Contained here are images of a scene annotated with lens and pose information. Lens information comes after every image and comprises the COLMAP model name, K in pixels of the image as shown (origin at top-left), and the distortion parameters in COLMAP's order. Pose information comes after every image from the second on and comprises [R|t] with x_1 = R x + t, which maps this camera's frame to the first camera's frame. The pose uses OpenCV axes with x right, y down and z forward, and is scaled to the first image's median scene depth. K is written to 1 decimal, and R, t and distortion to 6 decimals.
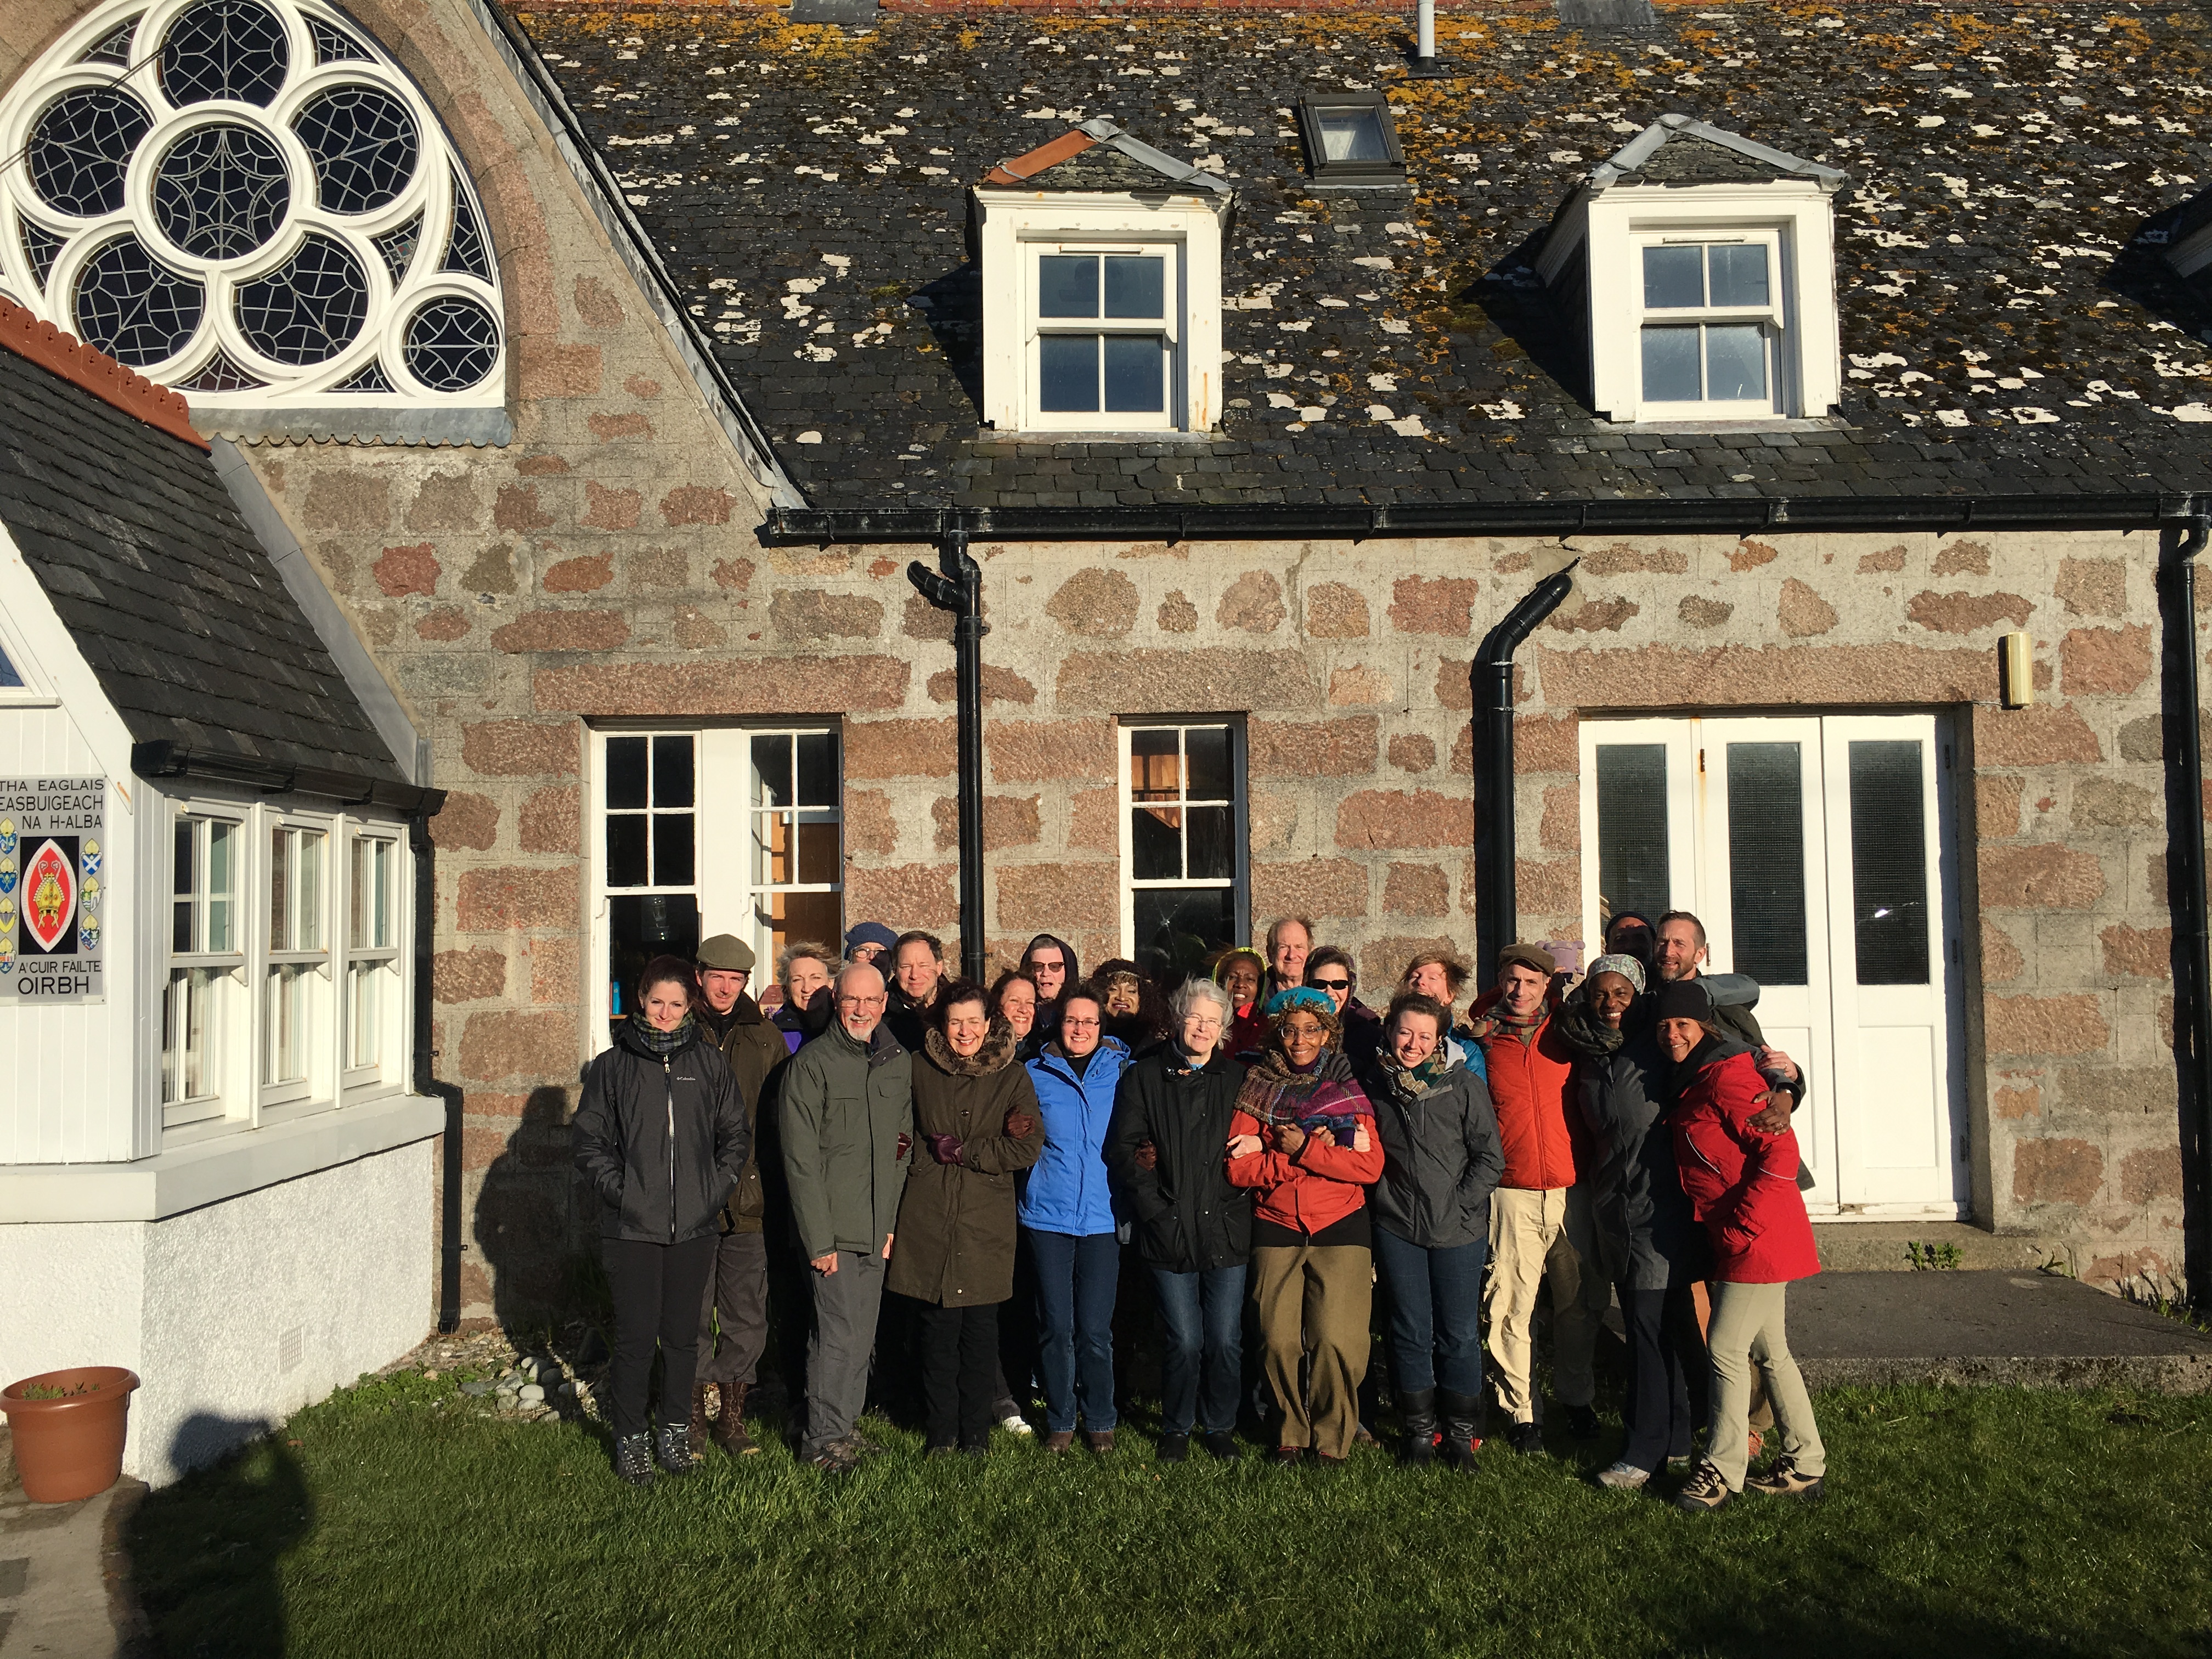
lens RADIAL K [[1895.5, 0, 1109.2], [0, 1895.5, 817.1], [0, 0, 1]] dist [0.096337, -0.135718]
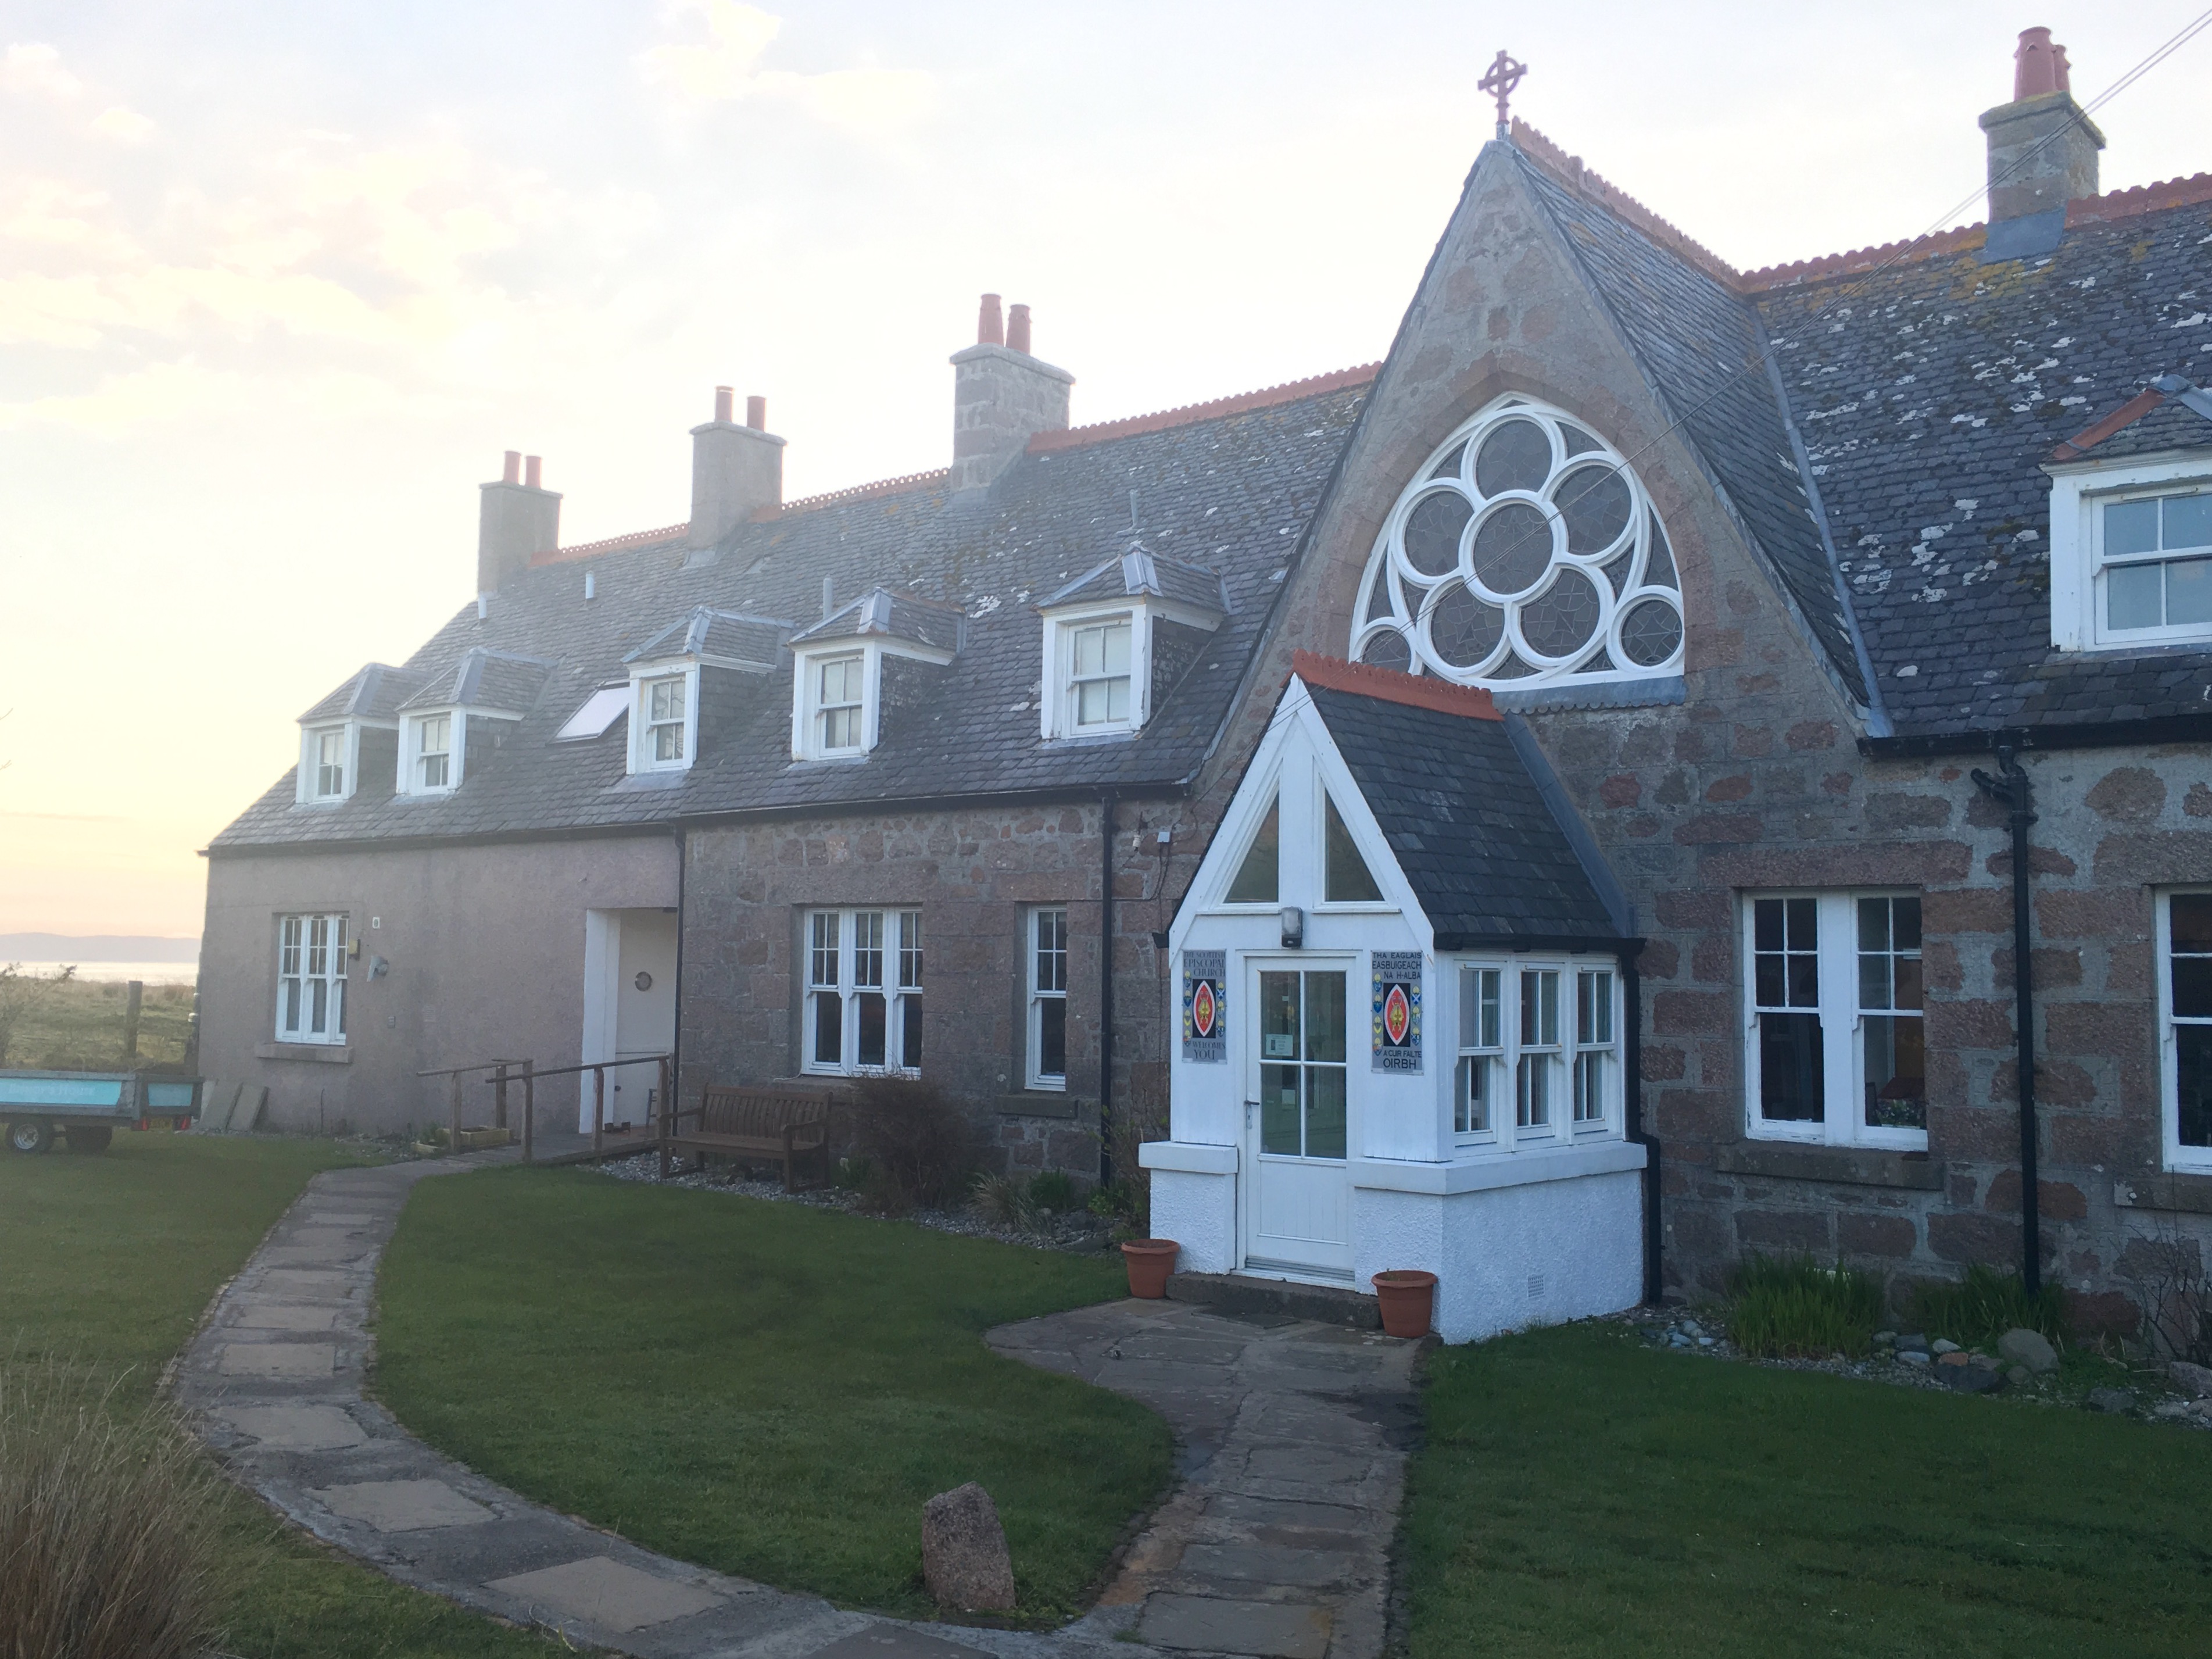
lens RADIAL K [[1895.6, 0, 1109.2], [0, 1895.6, 817.1], [0, 0, 1]] dist [0.096337, -0.135718]
pose [[0.755537, -0.031799, -0.654334, 0.313487], [0.015521, 0.999410, -0.030647, -0.068582], [0.654922, 0.013000, 0.755585, -0.401586]]
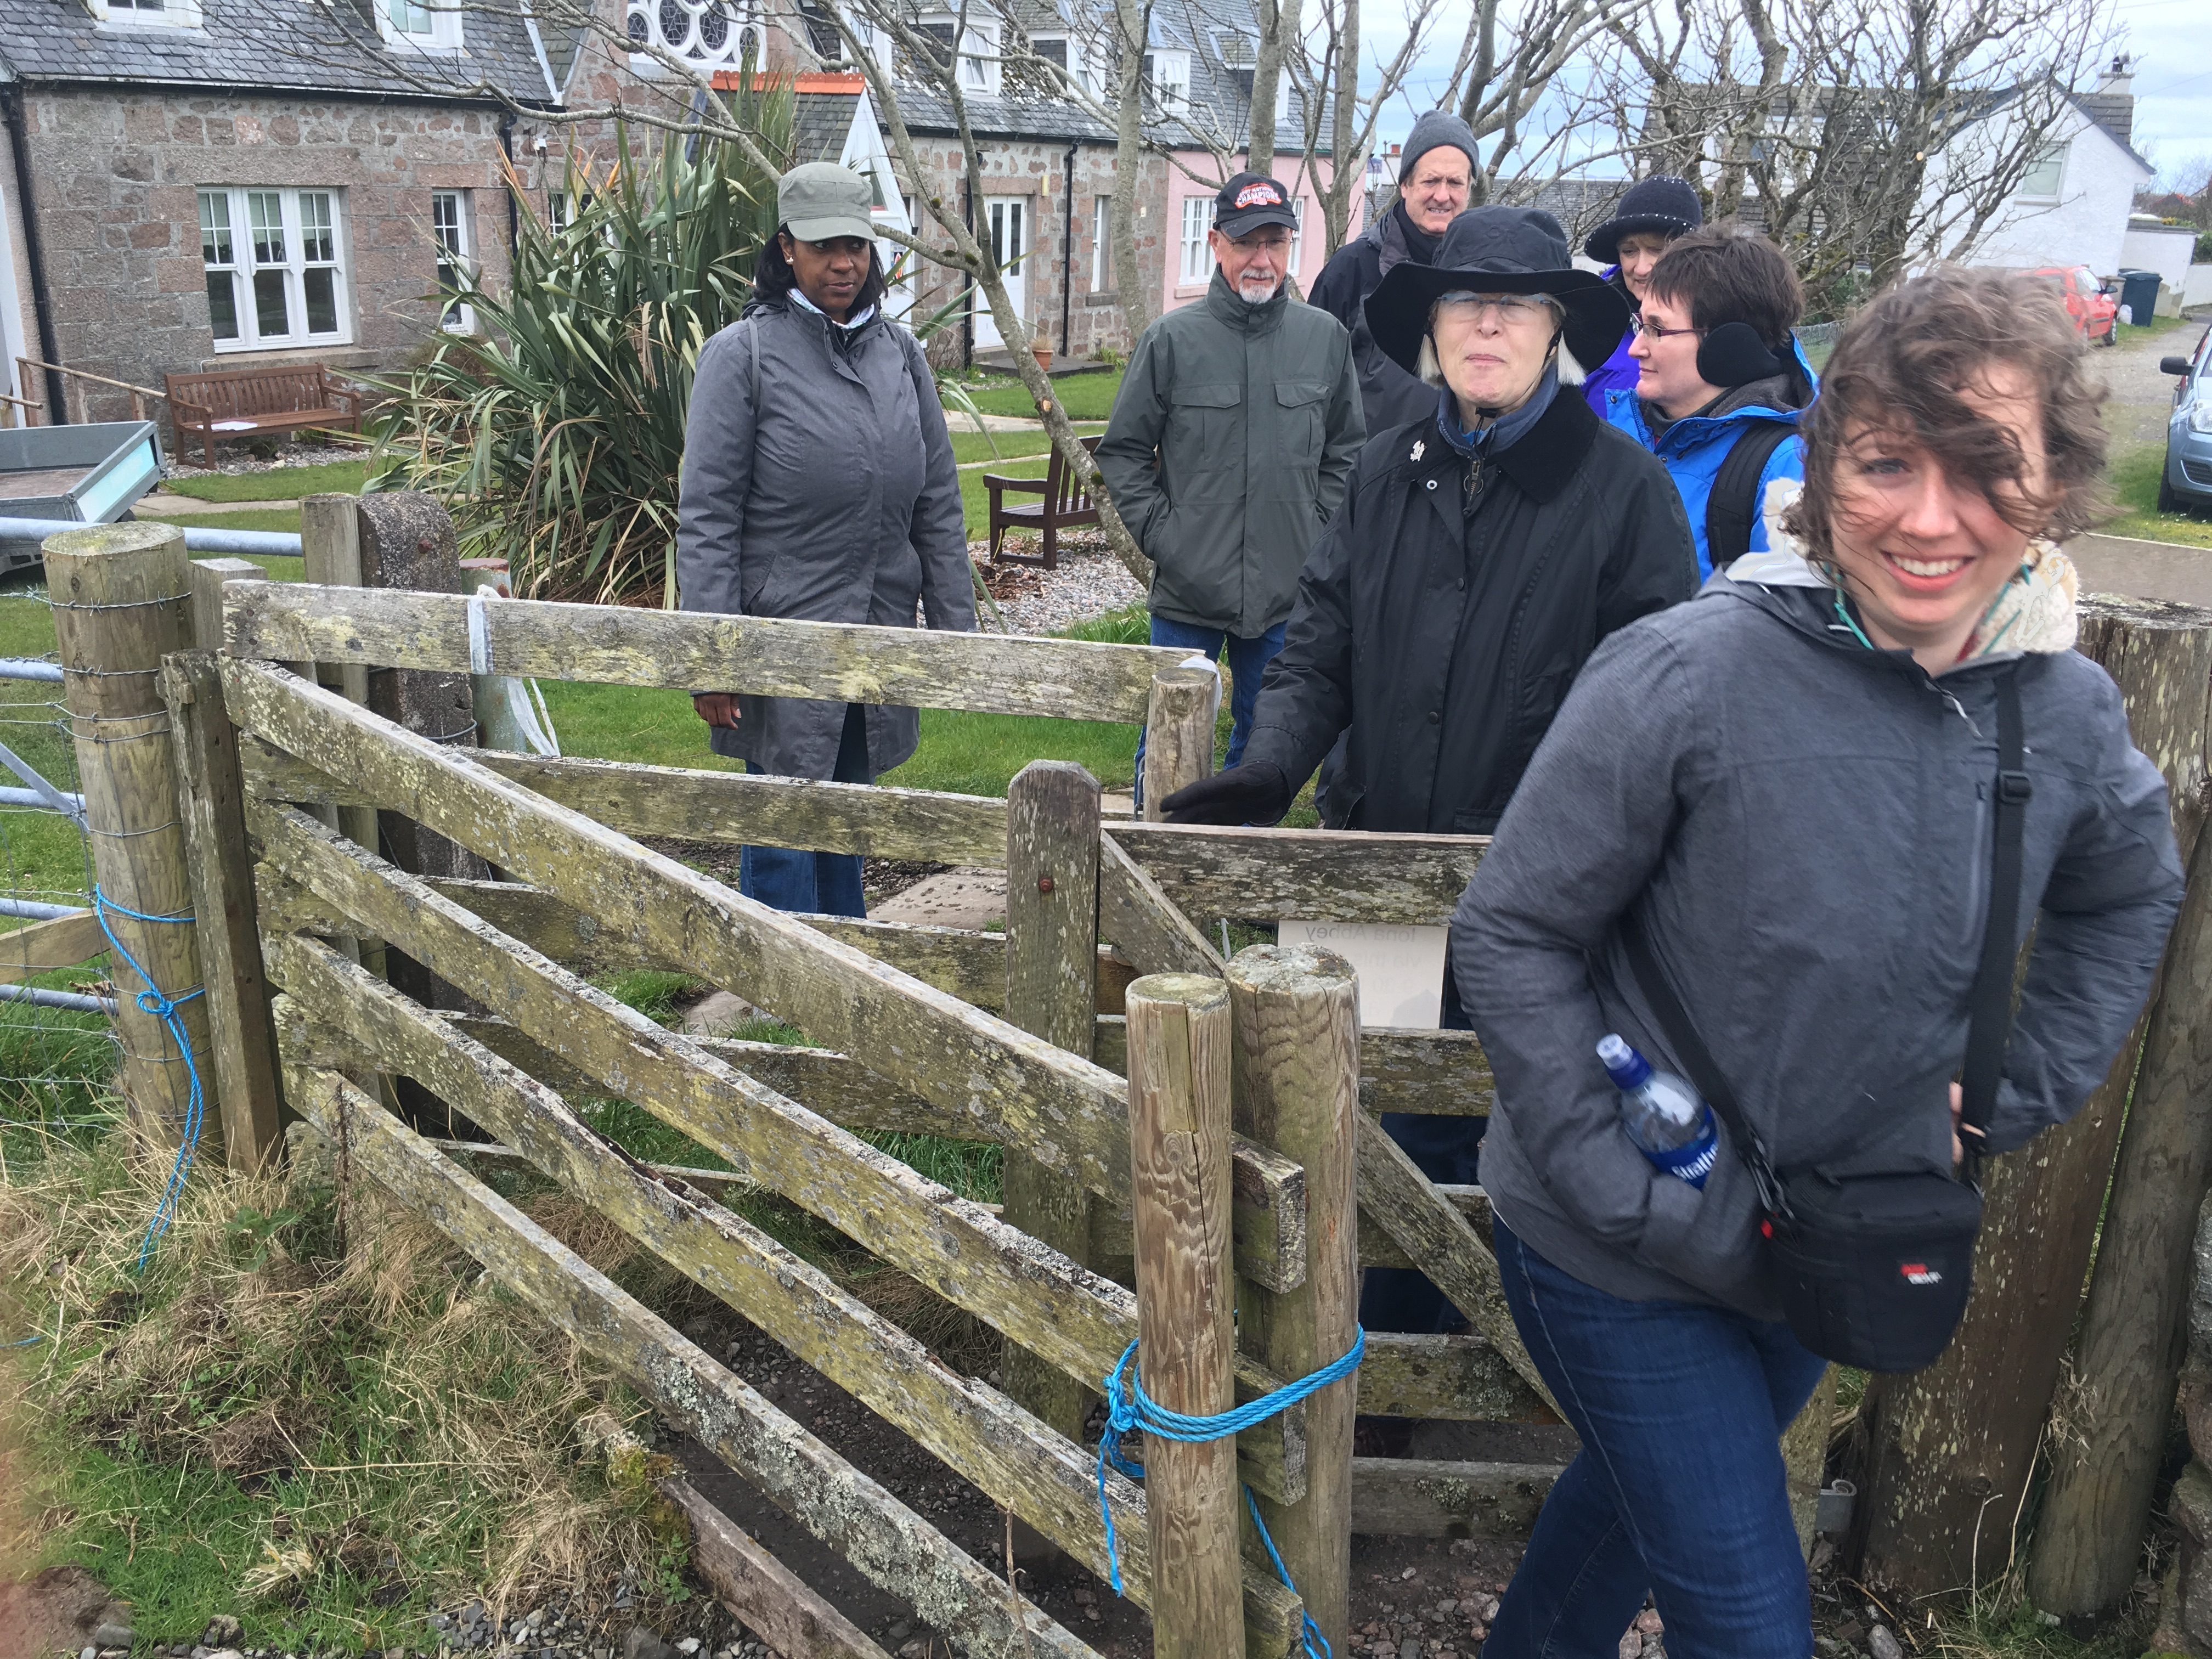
lens RADIAL K [[1895.5, 0, 1109.2], [0, 1895.5, 817.1], [0, 0, 1]] dist [0.096337, -0.135718]
pose [[0.552969, -0.245368, 0.796254, -2.728896], [-0.046895, 0.944975, 0.323764, -0.120269], [-0.831881, -0.216372, 0.511035, -1.197104]]
